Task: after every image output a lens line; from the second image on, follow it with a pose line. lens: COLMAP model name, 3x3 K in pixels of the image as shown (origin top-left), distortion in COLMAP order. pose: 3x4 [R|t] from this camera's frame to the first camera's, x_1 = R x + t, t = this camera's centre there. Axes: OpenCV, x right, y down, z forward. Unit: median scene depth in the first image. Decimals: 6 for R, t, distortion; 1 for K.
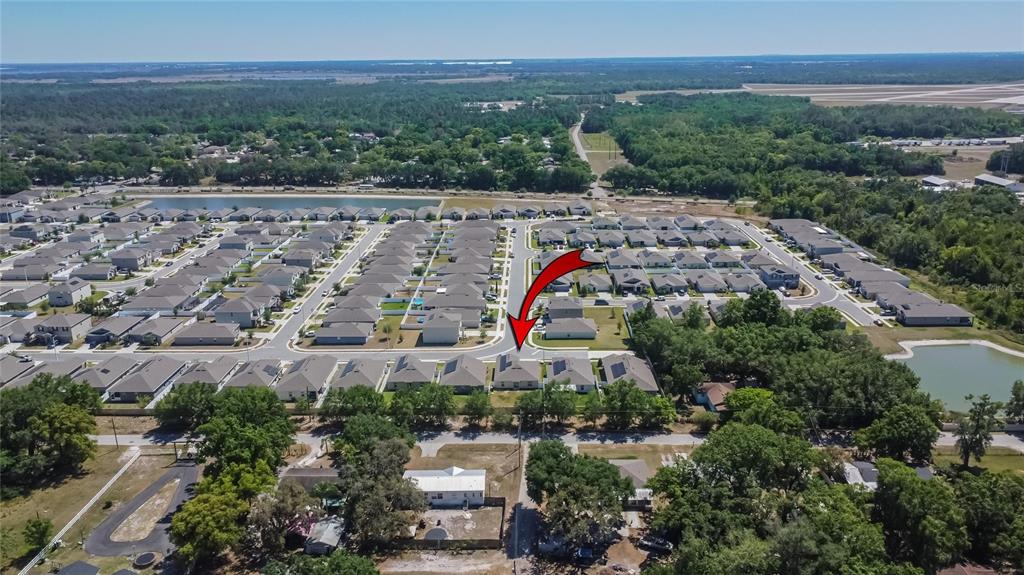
lens RADIAL K [[812.8, 0, 512.0], [0, 812.8, 287.5], [0, 0, 1]] dist [0.005782, 0.000597]
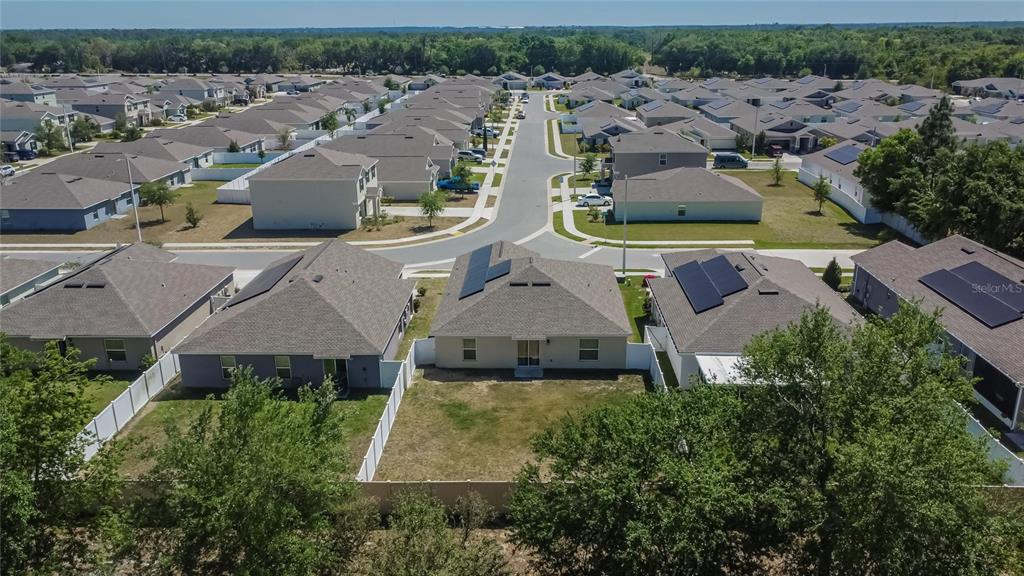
lens RADIAL K [[798.4, 0, 511.7], [0, 798.4, 272.9], [0, 0, 1]] dist [0.009590, -0.006026]
pose [[0.999882, 0.006163, -0.014074, 0.002433], [-0.005957, 0.999875, 0.014638, 0.064809], [0.014162, -0.014552, 0.999794, 0.537571]]
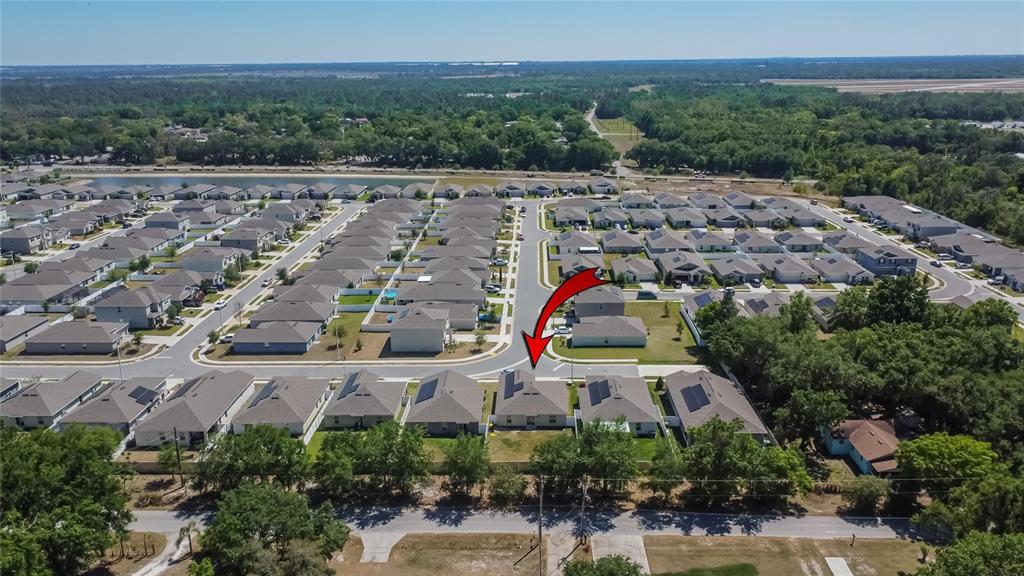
lens RADIAL K [[812.8, 0, 512.0], [0, 812.8, 288.0], [0, 0, 1]] dist [0.005782, 0.000597]
pose [[0.999972, 0.002709, -0.006977, -0.003479], [-0.002754, 0.999976, -0.006427, 0.015387], [0.006959, 0.006446, 0.999955, 0.261379]]
